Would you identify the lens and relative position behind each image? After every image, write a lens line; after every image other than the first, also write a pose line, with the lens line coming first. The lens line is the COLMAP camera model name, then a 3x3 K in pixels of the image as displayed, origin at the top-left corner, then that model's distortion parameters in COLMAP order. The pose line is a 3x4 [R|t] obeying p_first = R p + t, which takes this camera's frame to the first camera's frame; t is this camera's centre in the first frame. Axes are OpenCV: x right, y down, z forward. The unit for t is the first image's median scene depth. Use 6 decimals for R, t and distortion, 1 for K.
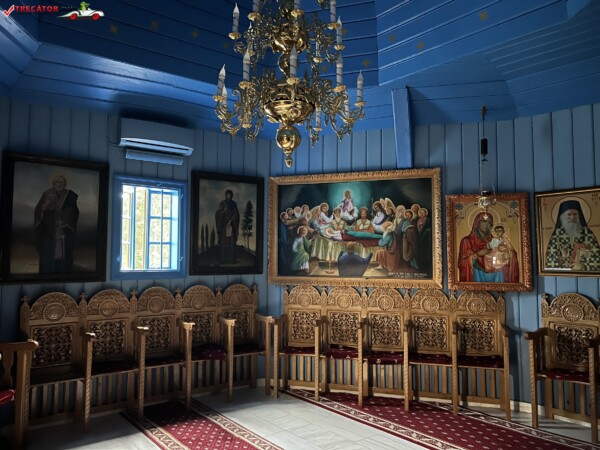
lens RADIAL K [[453.3, 0, 300.9], [0, 453.3, 227.0], [0, 0, 1]] dist [0.072488, -0.094959]
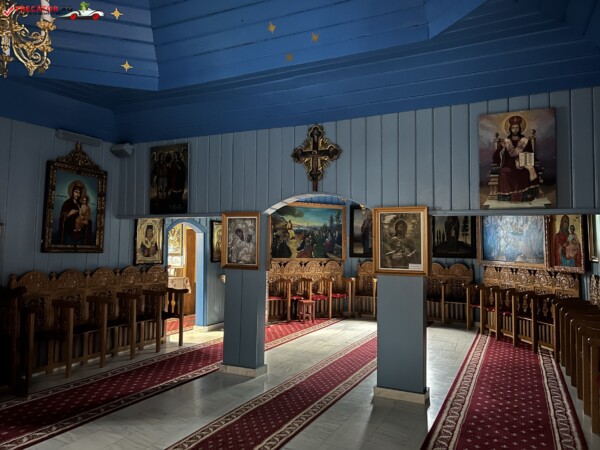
lens RADIAL K [[453.3, 0, 300.9], [0, 453.3, 227.0], [0, 0, 1]] dist [0.072488, -0.094959]
pose [[0.416153, -0.038218, -0.908491, 1.197821], [0.049384, 0.998592, -0.019387, -0.008566], [0.907953, -0.036797, 0.417454, -0.255083]]
